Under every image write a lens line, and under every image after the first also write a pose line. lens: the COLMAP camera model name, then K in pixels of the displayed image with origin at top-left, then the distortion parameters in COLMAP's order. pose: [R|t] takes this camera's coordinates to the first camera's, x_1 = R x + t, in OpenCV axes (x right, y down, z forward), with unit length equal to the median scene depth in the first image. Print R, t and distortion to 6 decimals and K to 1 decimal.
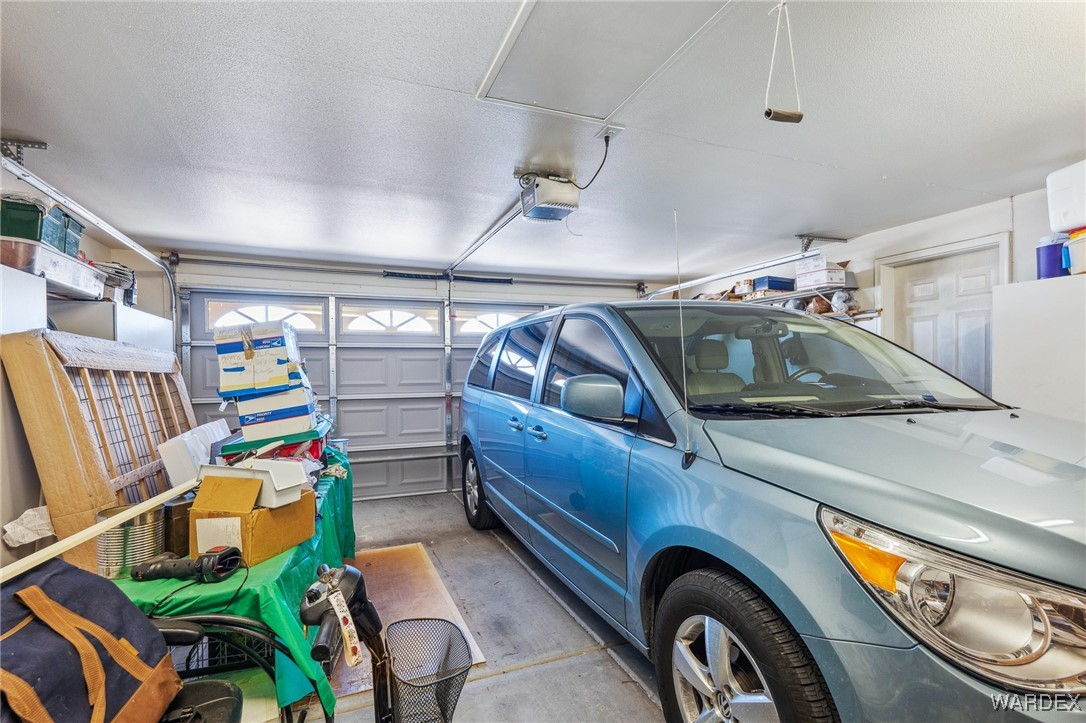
lens RADIAL K [[511.9, 0, 545.6], [0, 511.9, 359.2], [0, 0, 1]] dist [0.004660, 0.000482]
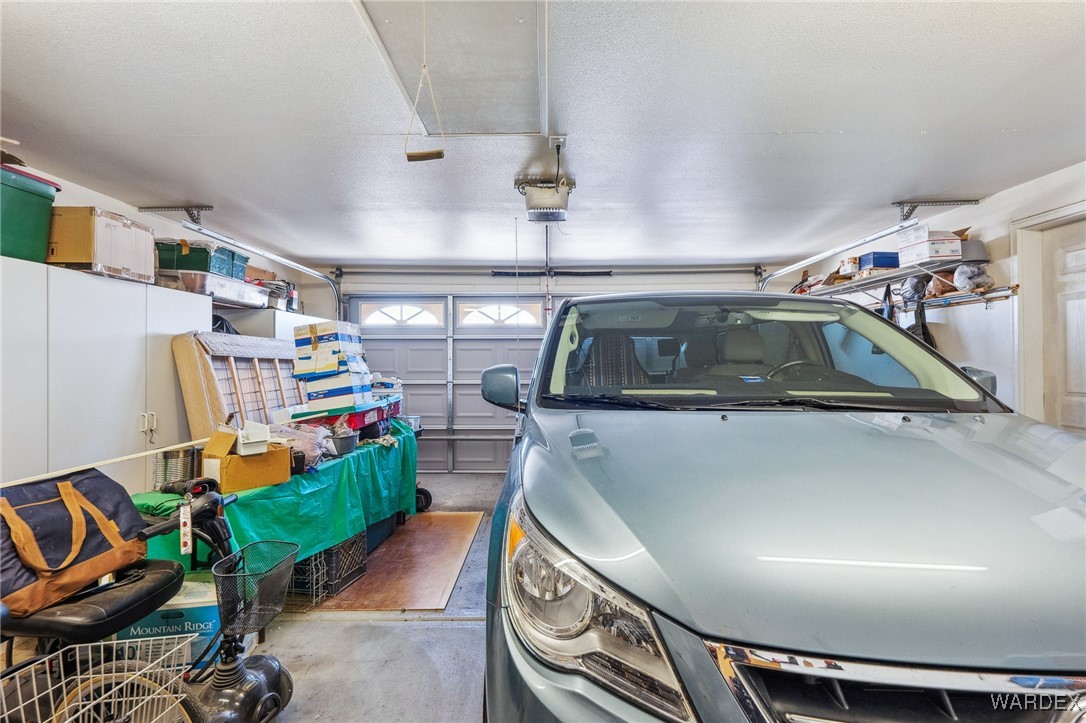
lens RADIAL K [[512.4, 0, 543.8], [0, 512.4, 339.6], [0, 0, 1]] dist [0.000649, 0.001040]
pose [[0.924002, -0.008095, -0.382303, 0.286493], [0.002099, 0.999868, -0.016098, -0.003327], [0.382383, 0.014072, 0.923897, -0.002268]]
